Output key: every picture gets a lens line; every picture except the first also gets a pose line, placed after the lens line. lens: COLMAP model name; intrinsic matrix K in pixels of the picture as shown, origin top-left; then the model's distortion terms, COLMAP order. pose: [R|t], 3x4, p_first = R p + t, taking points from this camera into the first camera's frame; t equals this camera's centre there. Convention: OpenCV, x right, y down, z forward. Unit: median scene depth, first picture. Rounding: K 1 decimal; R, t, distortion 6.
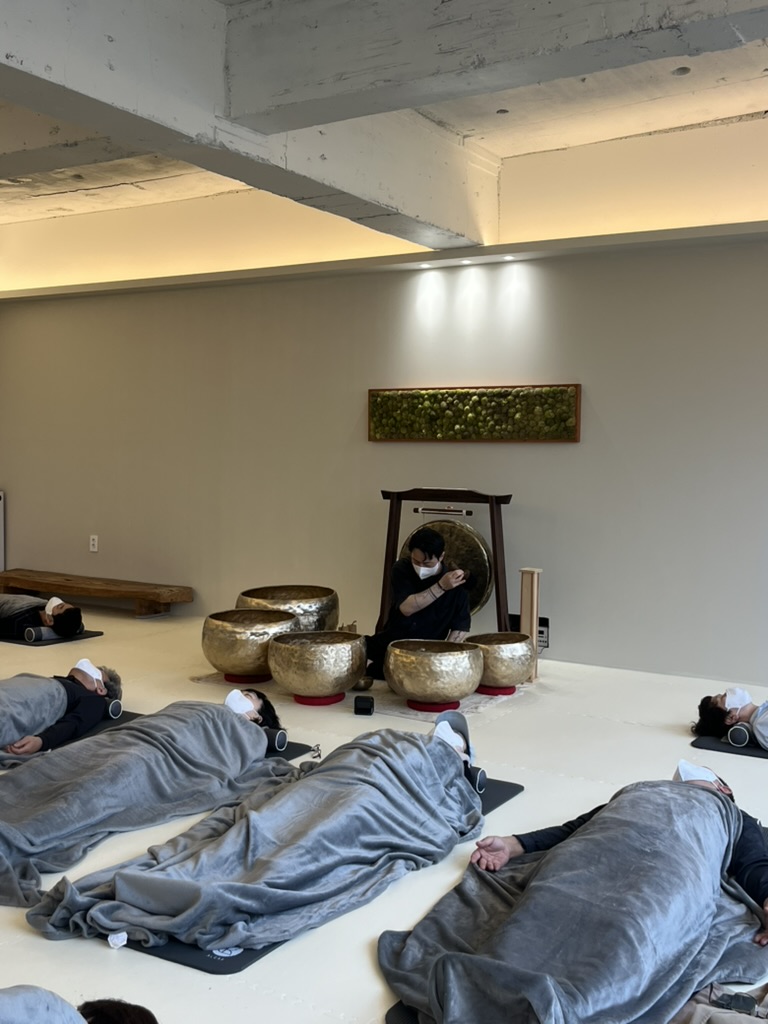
lens RADIAL K [[1076.2, 0, 380.5], [0, 1076.2, 516.7], [0, 0, 1]] dist [0.064534, 0.000000]
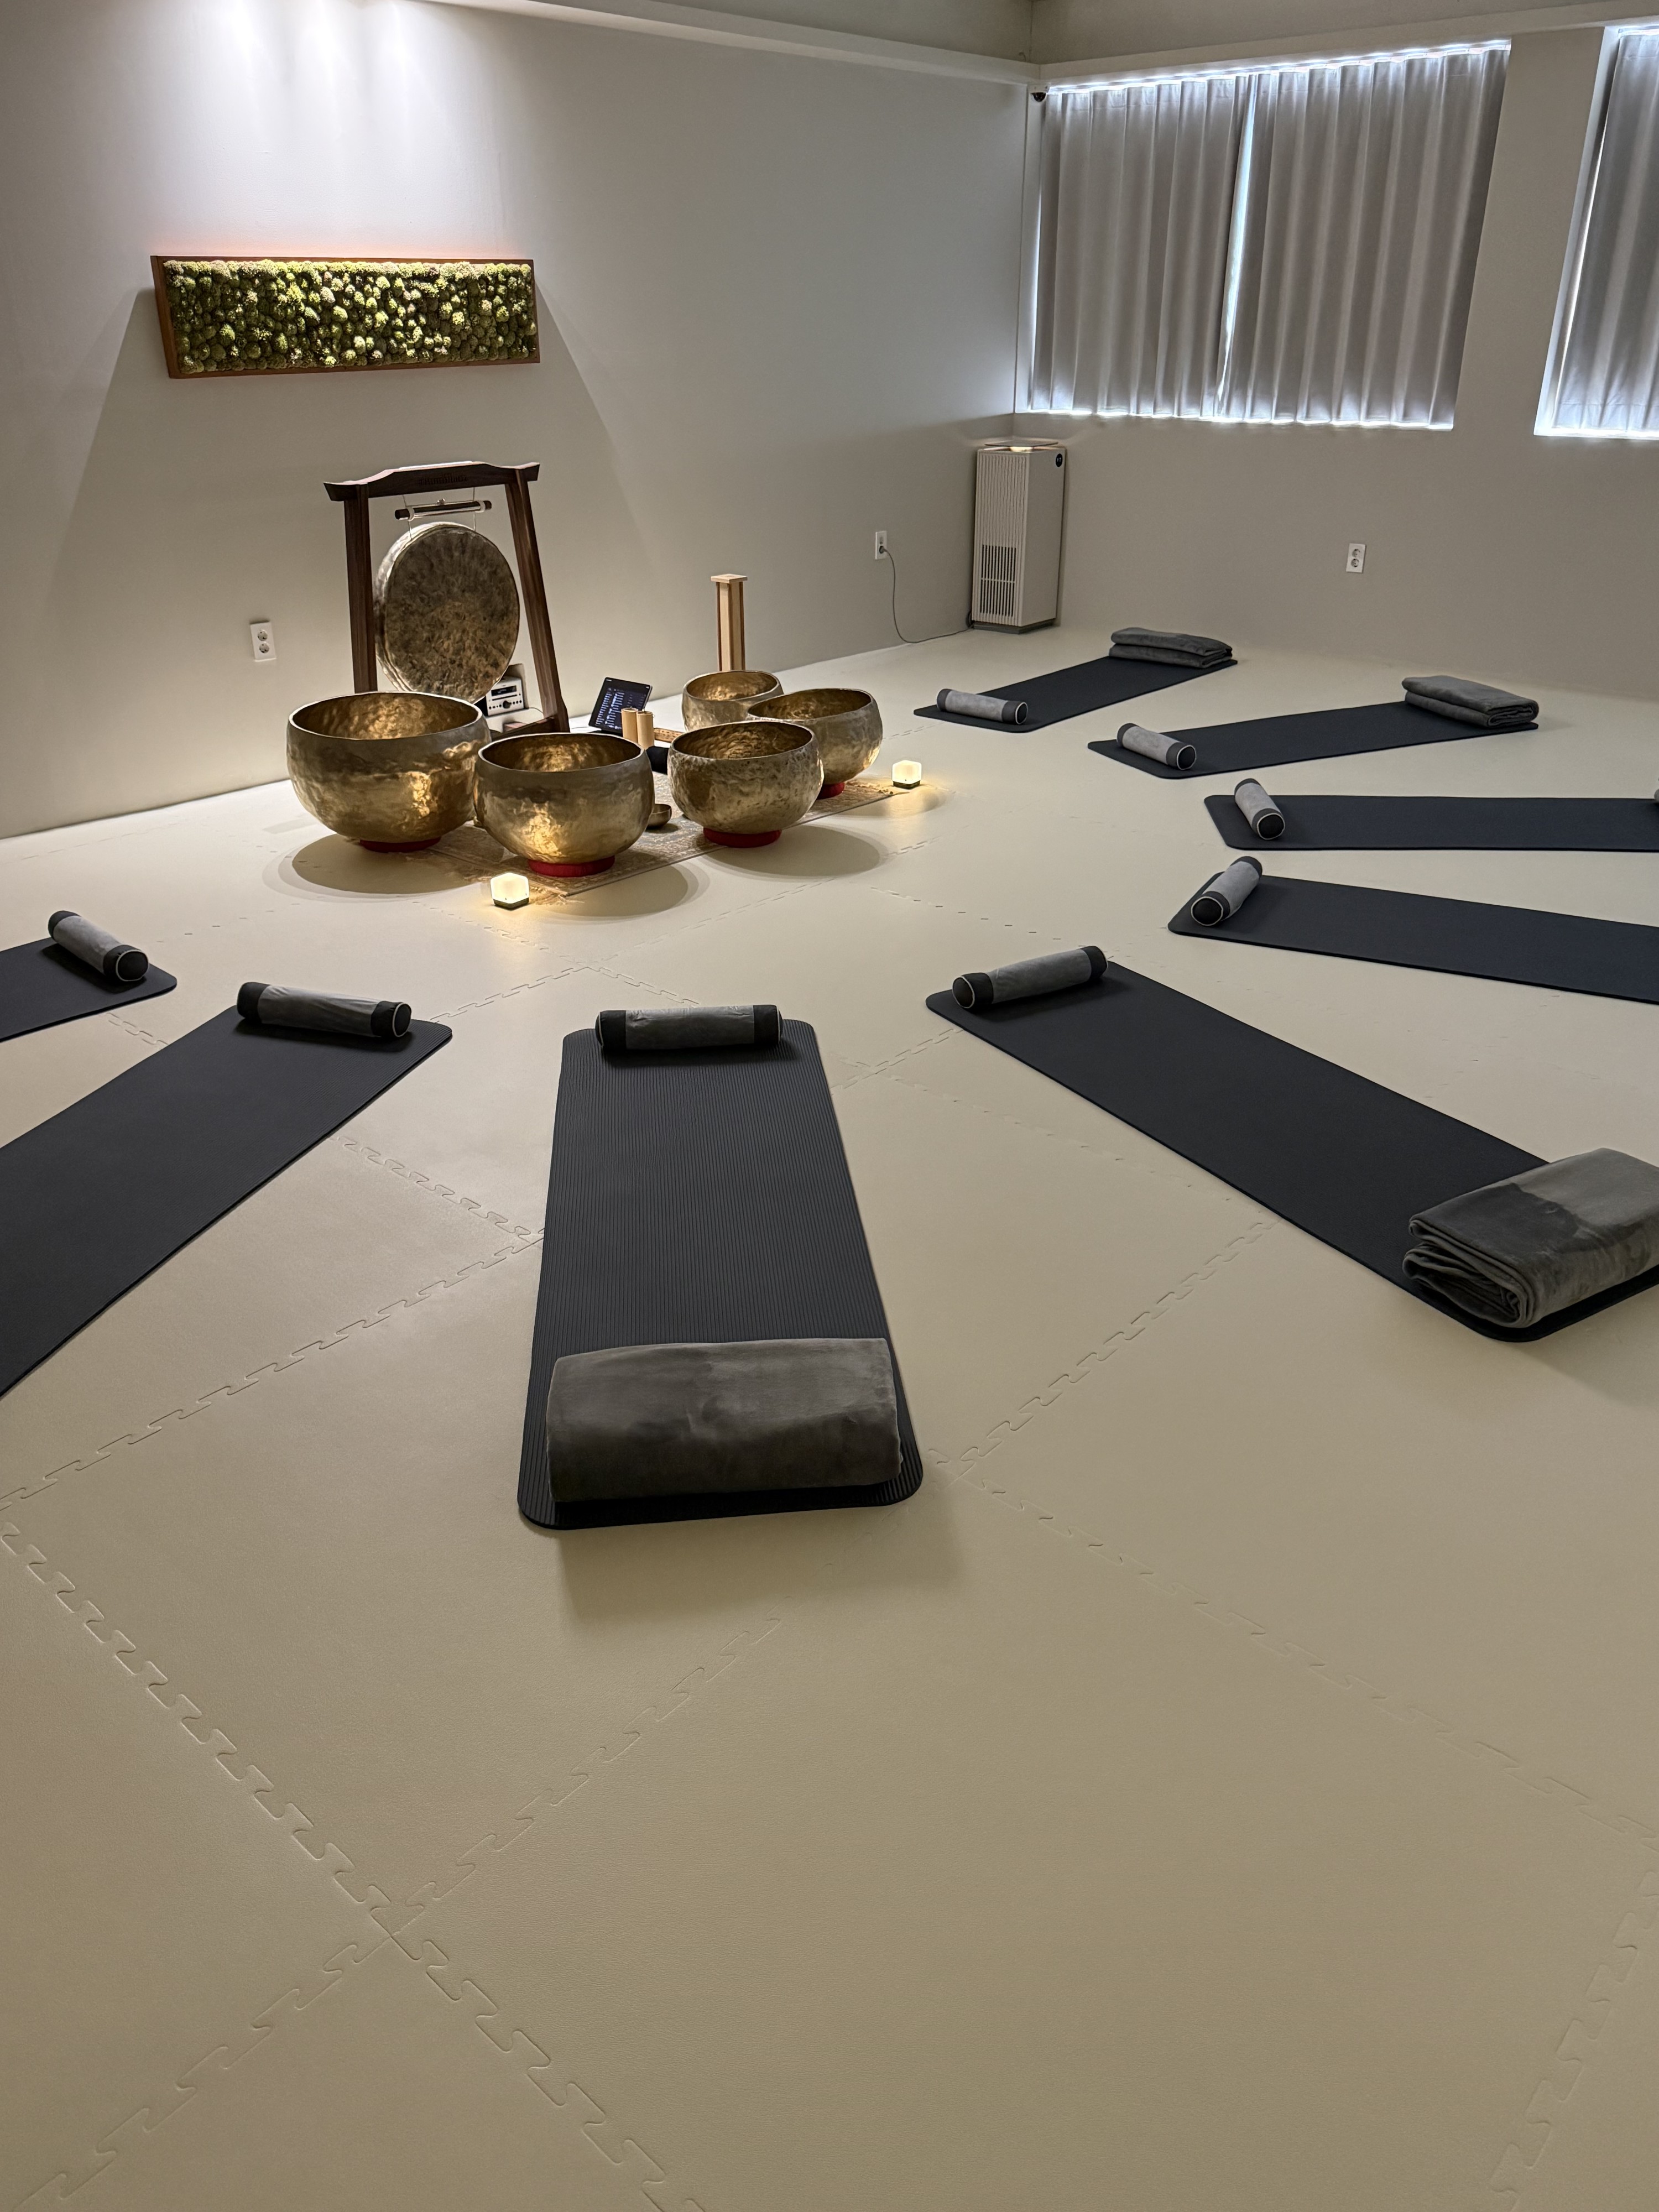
lens RADIAL K [[1637.1, 0, 831.4], [0, 1637.1, 1114.3], [0, 0, 1]] dist [0.012294, -0.004556]
pose [[0.153287, -0.450867, 0.879331, -0.817024], [0.077535, 0.892591, 0.444150, -0.088586], [-0.985135, 0.000097, 0.171780, 0.655752]]
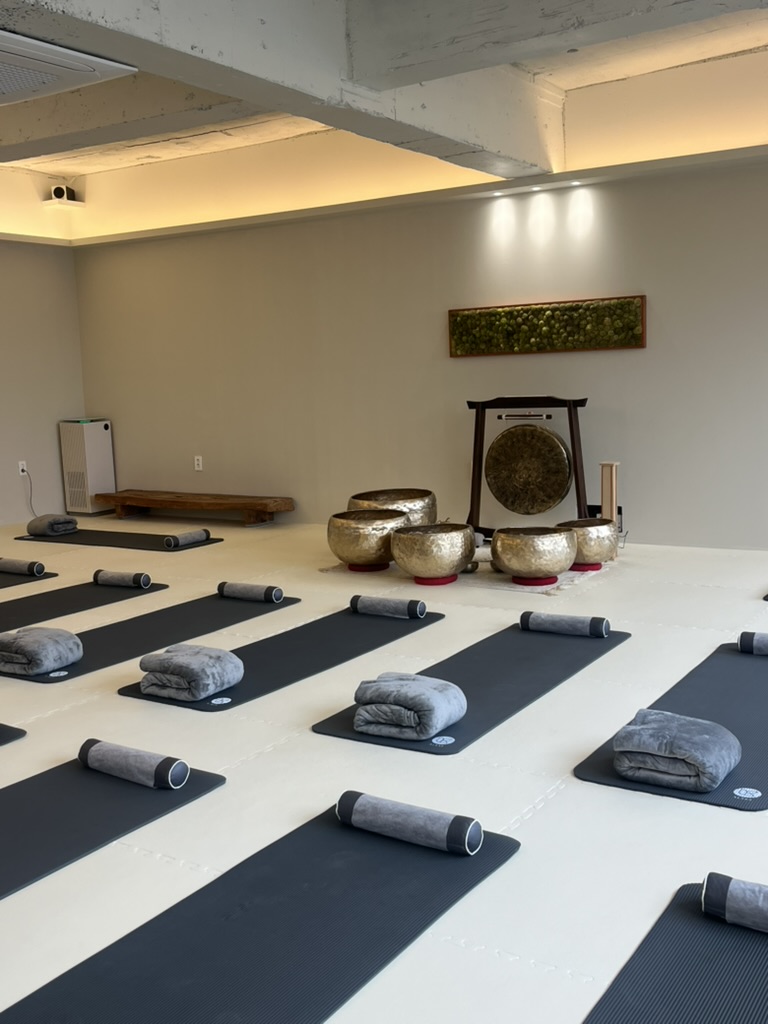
lens RADIAL K [[1066.5, 0, 382.6], [0, 1066.5, 511.4], [0, 0, 1]] dist [0.068157, 0.000000]
pose [[0.998675, -0.047994, -0.018552, -0.075083], [0.049169, 0.996391, 0.069193, 0.009596], [0.015165, -0.070014, 0.997431, -0.124888]]
